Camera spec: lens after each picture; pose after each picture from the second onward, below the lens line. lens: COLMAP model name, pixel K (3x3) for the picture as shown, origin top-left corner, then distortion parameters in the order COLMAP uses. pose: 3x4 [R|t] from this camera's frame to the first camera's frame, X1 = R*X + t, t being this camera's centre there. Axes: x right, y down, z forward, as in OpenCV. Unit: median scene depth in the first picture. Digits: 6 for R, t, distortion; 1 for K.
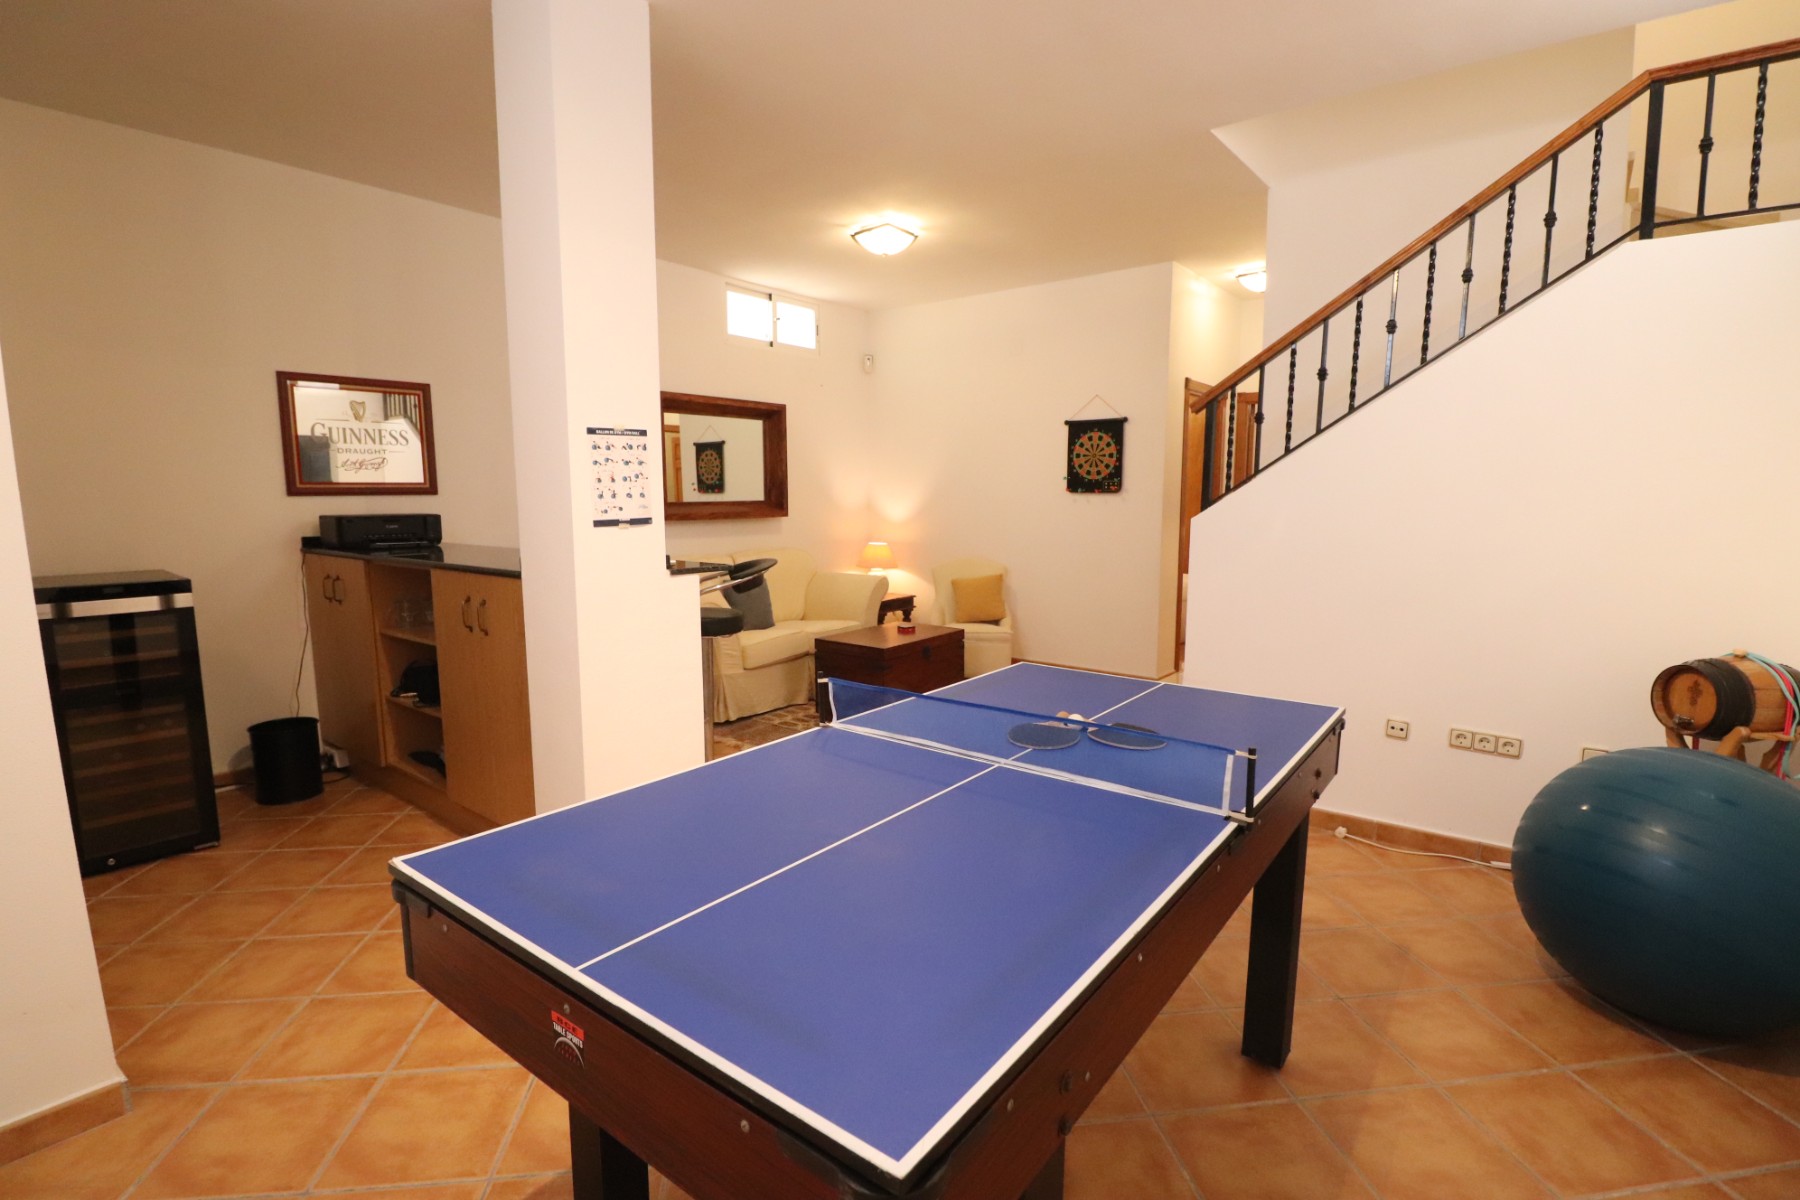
lens RADIAL K [[841.2, 0, 899.1], [0, 841.2, 598.3], [0, 0, 1]] dist [-0.003990, -0.008928]
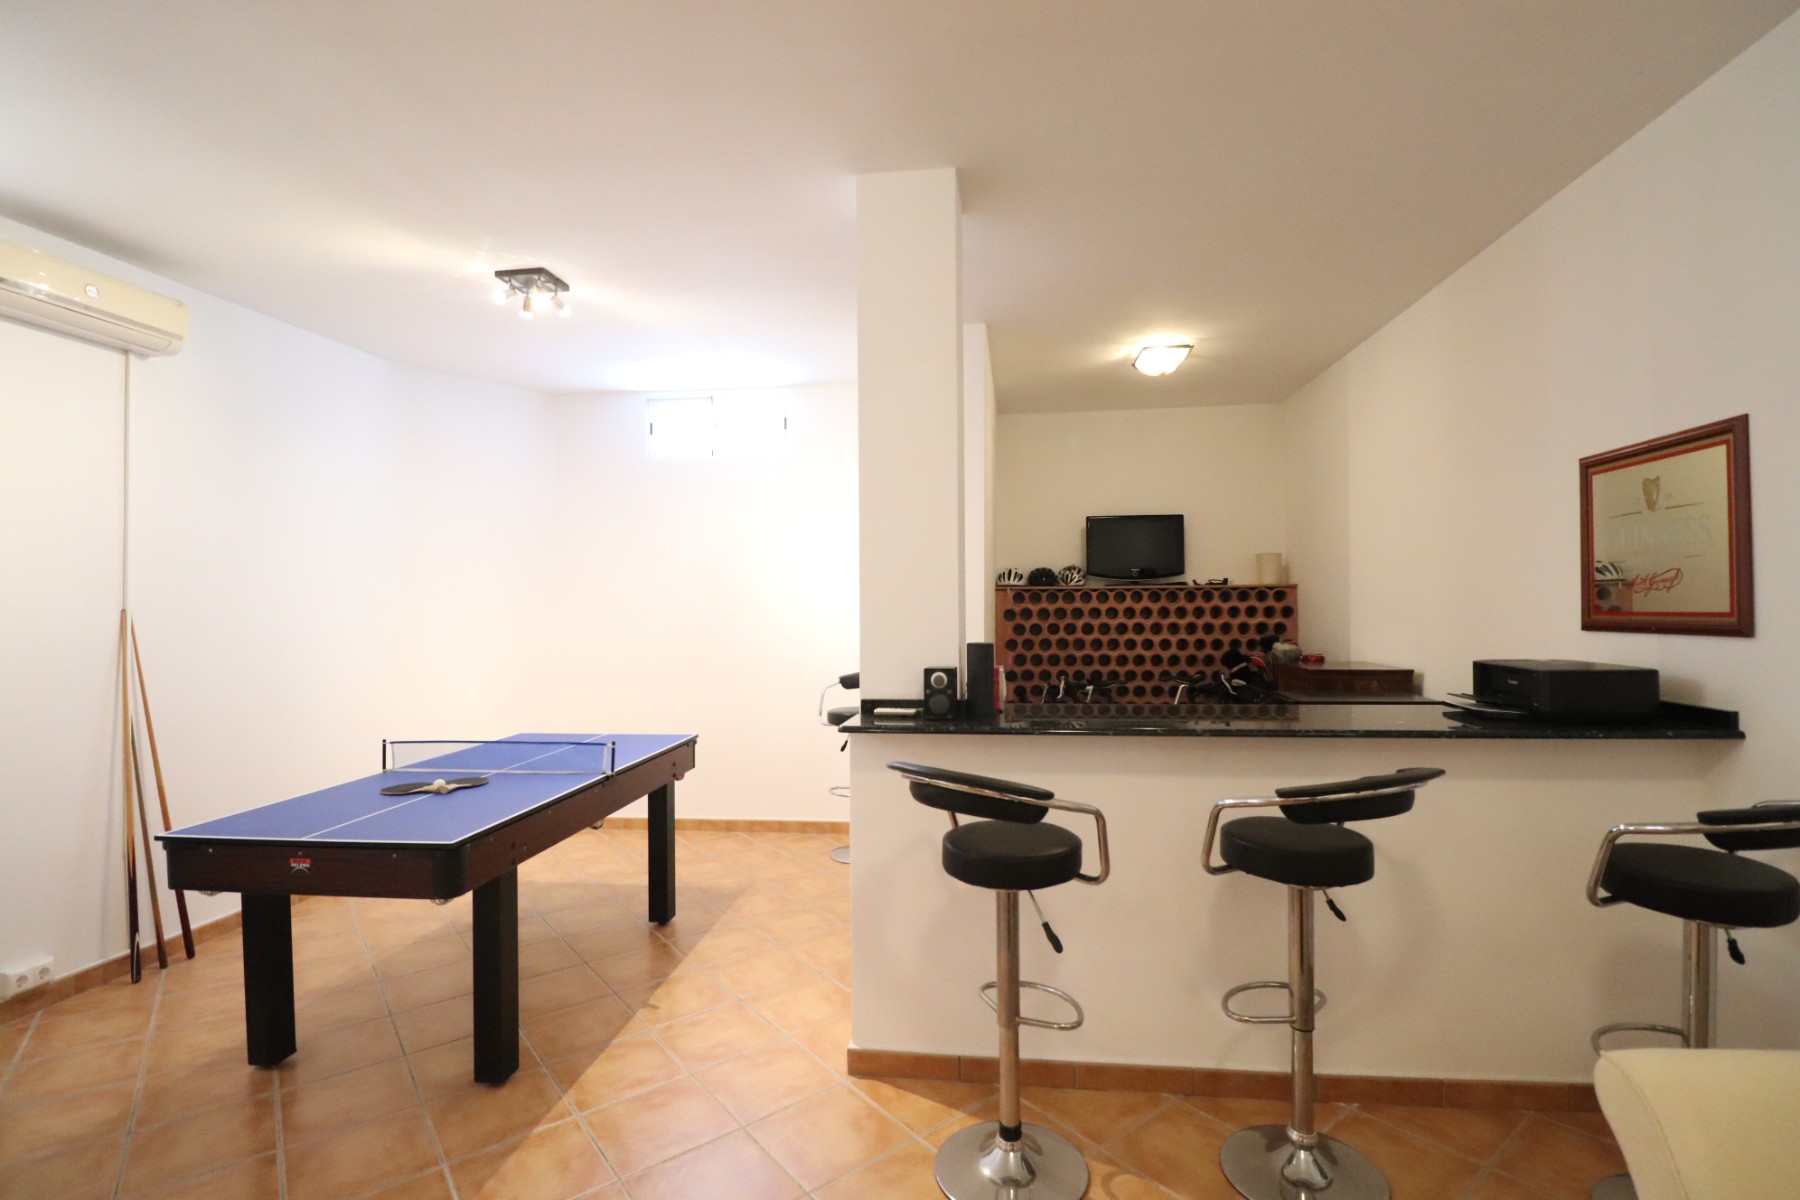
lens RADIAL K [[841.2, 0, 901.8], [0, 841.2, 596.3], [0, 0, 1]] dist [-0.003990, -0.008928]
pose [[-0.859751, 0.001557, -0.510711, 0.087267], [-0.055626, 0.993761, 0.096673, -0.126476], [0.507675, 0.111524, -0.854300, 0.882215]]
